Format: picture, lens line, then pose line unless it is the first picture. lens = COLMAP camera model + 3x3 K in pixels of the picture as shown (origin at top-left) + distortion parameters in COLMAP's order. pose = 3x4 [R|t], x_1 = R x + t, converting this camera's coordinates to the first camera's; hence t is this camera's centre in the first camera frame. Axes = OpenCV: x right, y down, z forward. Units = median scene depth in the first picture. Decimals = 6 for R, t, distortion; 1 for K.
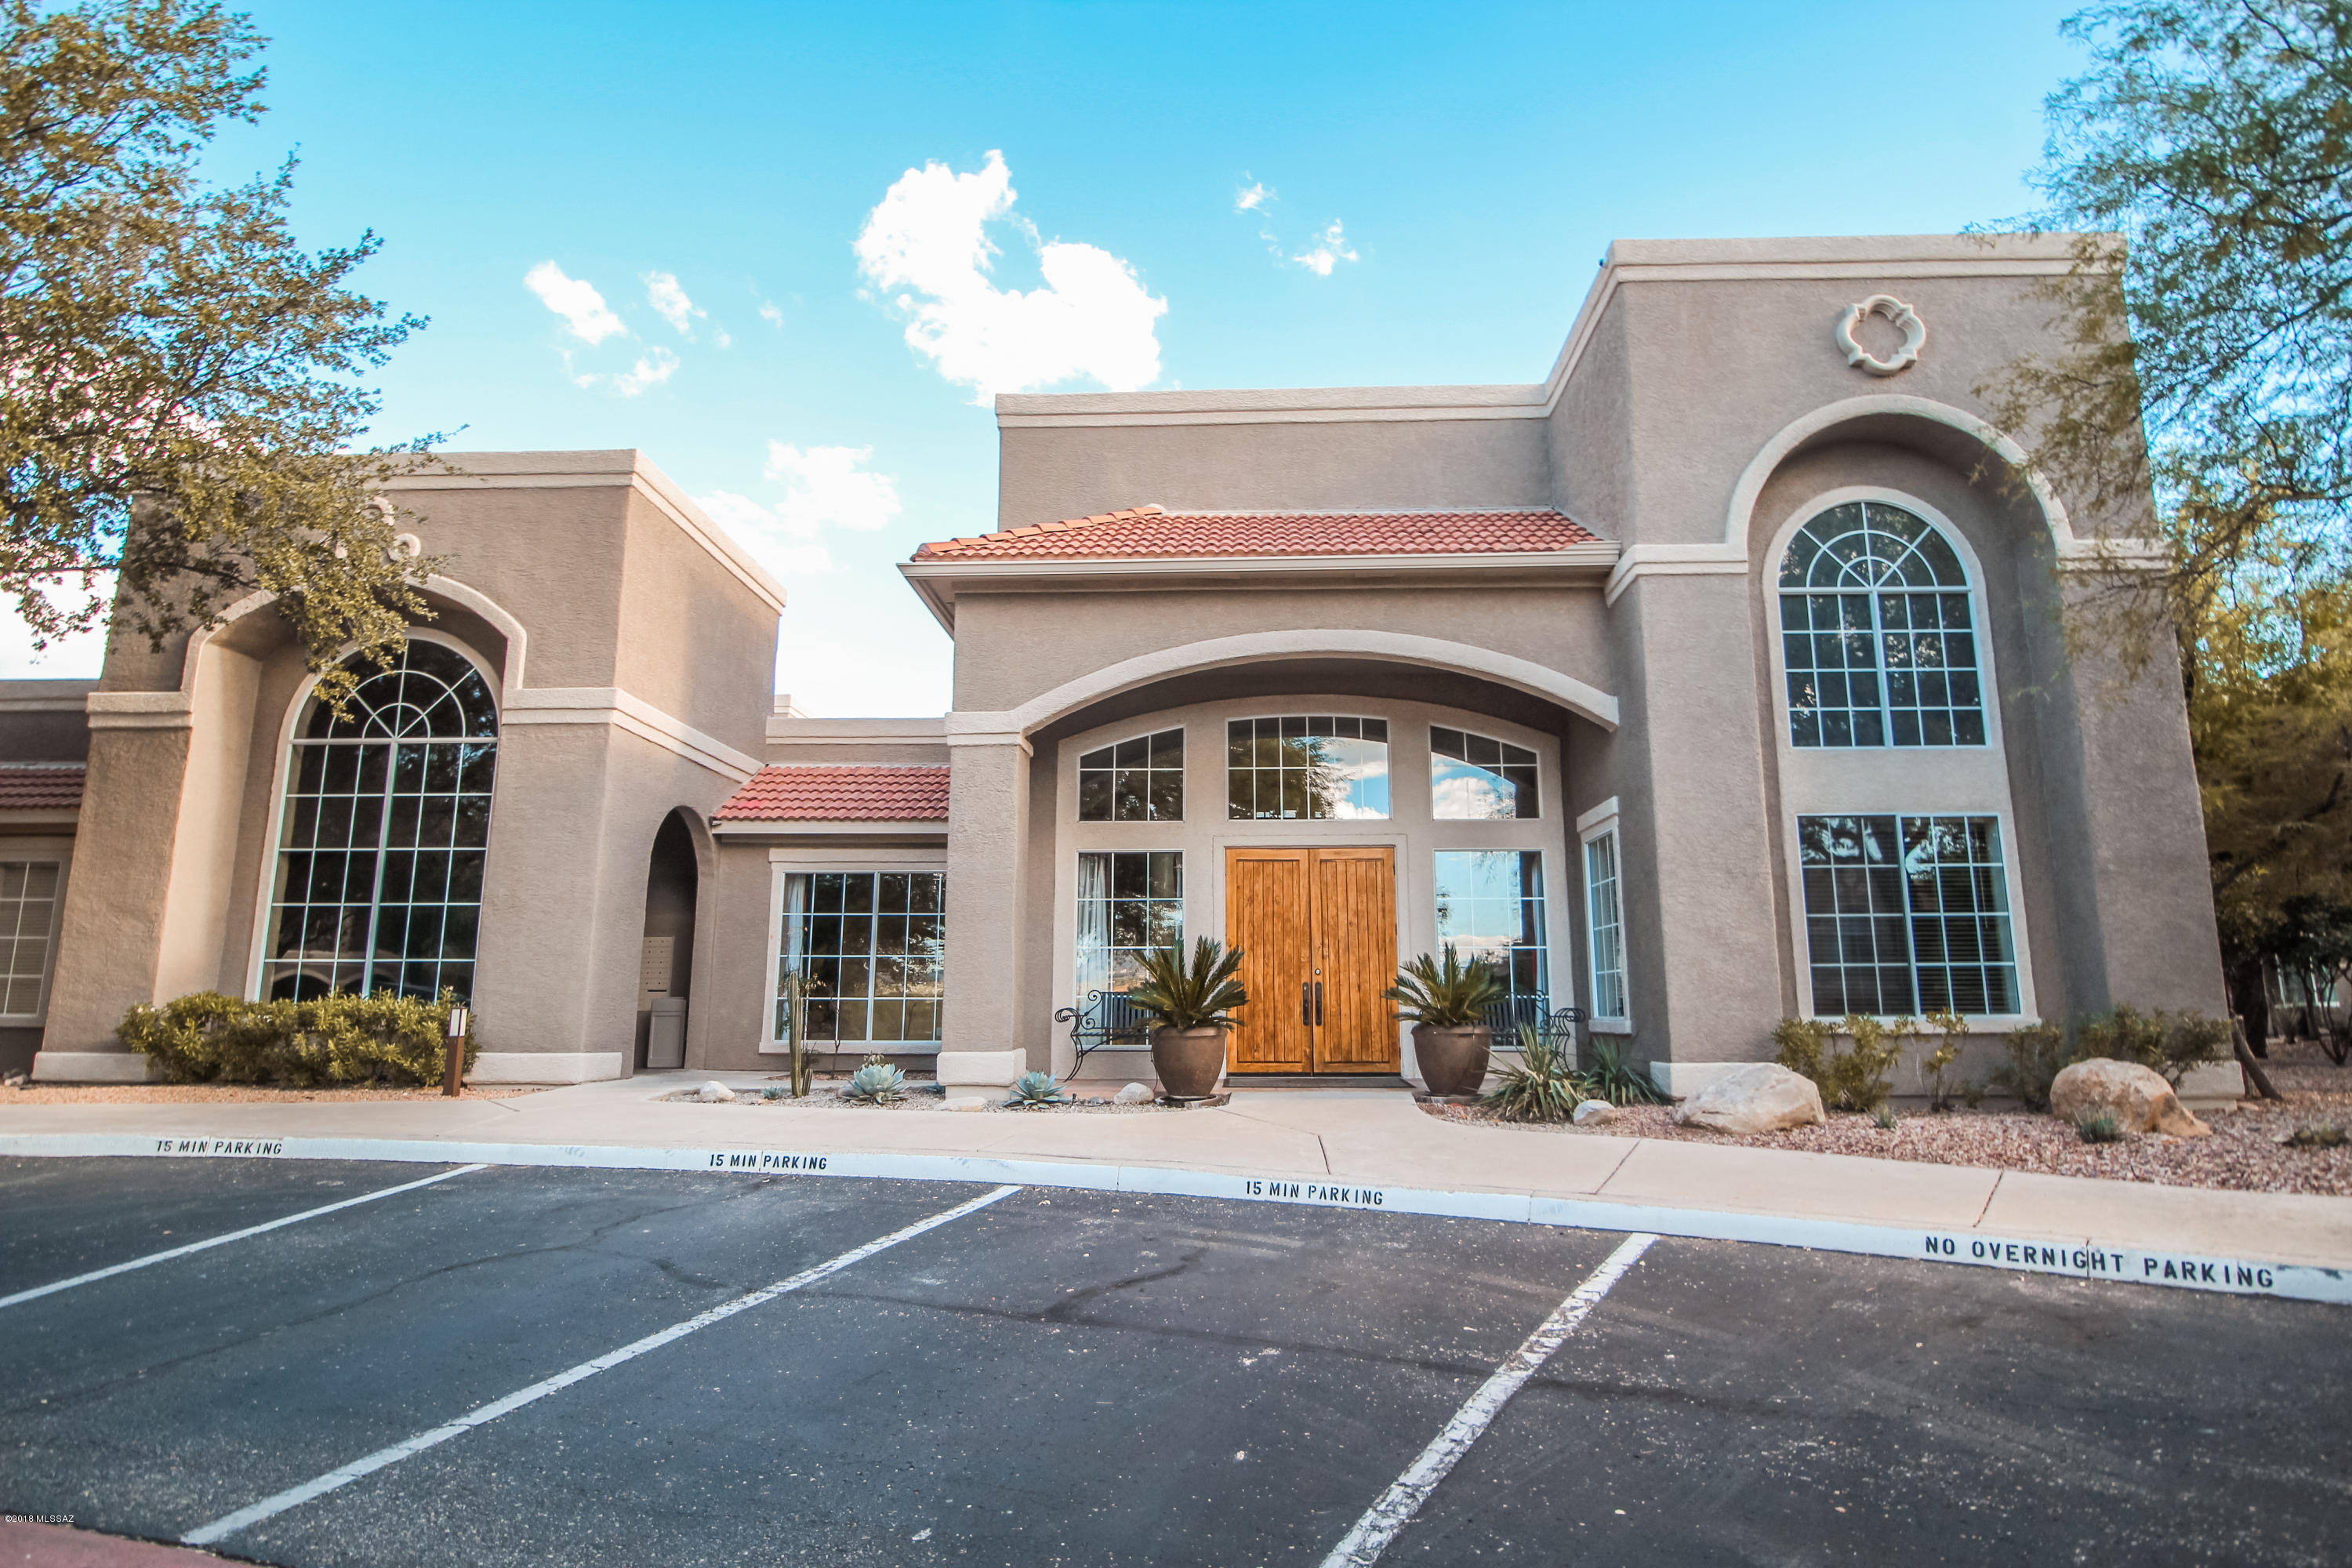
lens RADIAL K [[1258.1, 0, 1183.2], [0, 1258.1, 779.0], [0, 0, 1]] dist [0.001937, -0.010725]
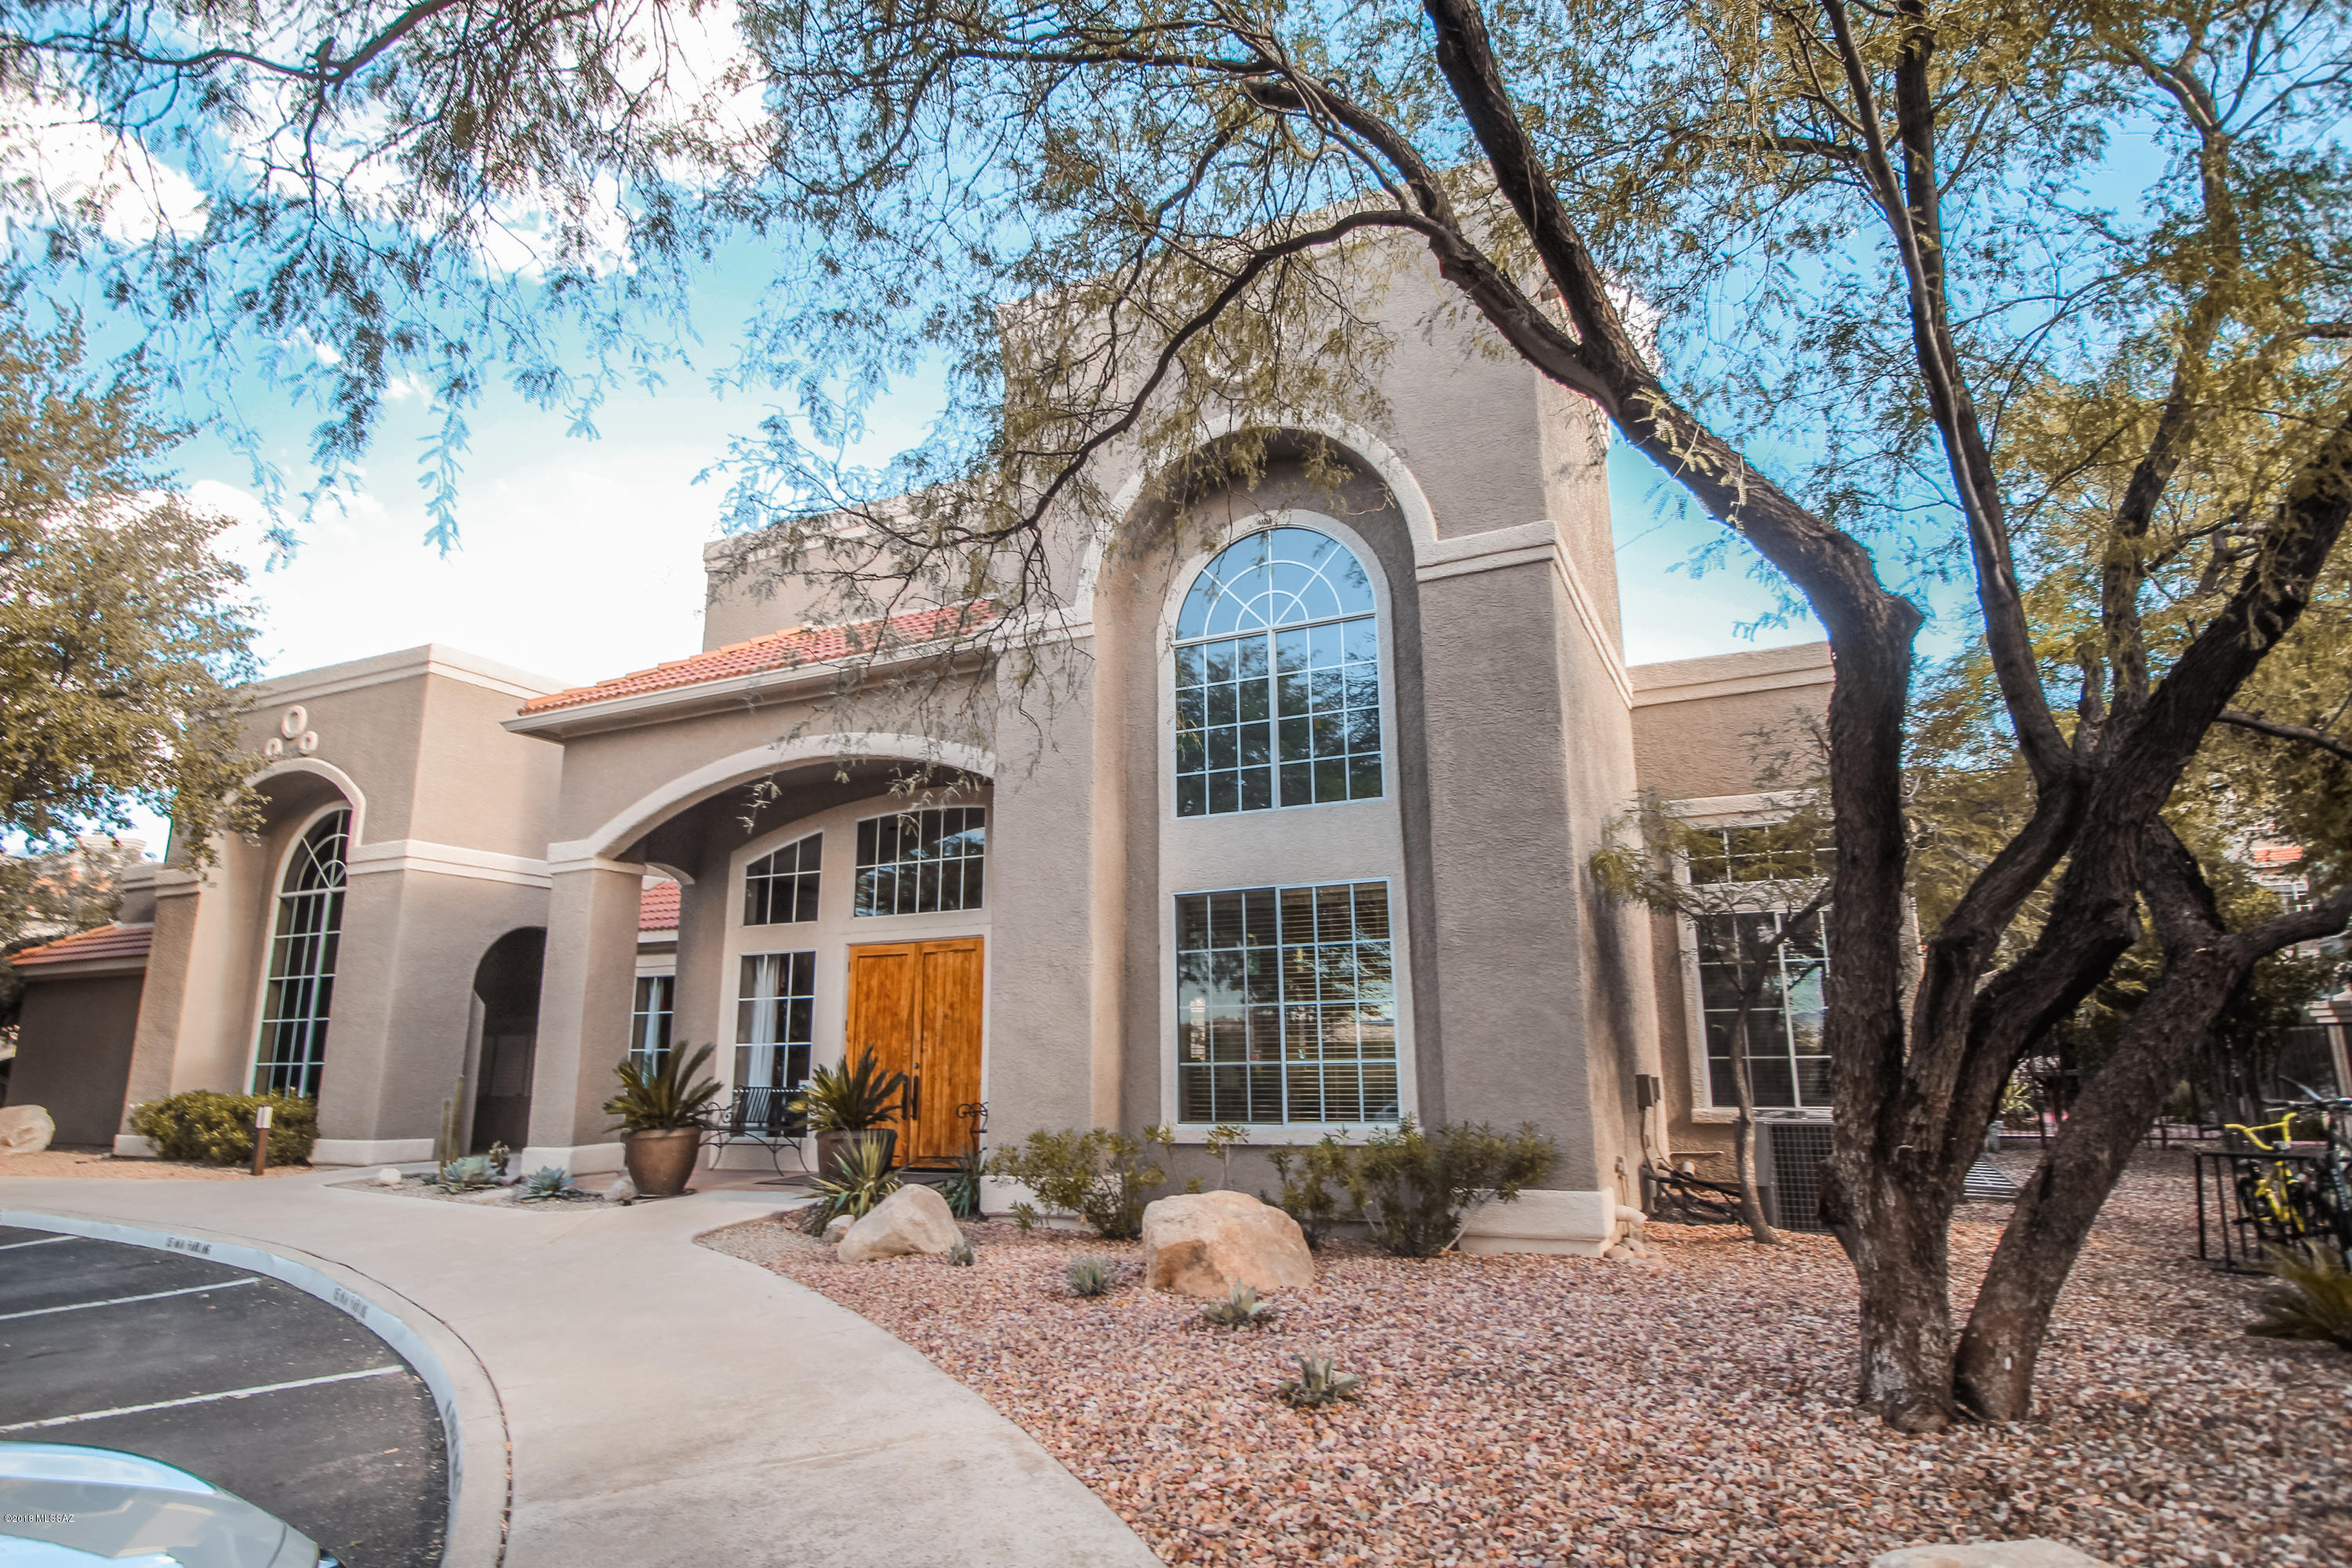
lens RADIAL K [[1258.1, 0, 1185.0], [0, 1258.1, 786.3], [0, 0, 1]] dist [0.001937, -0.010725]
pose [[0.923952, -0.093420, -0.370924, 0.711300], [0.081571, 0.995533, -0.047543, -0.004056], [0.373709, 0.013671, 0.927445, 0.142983]]
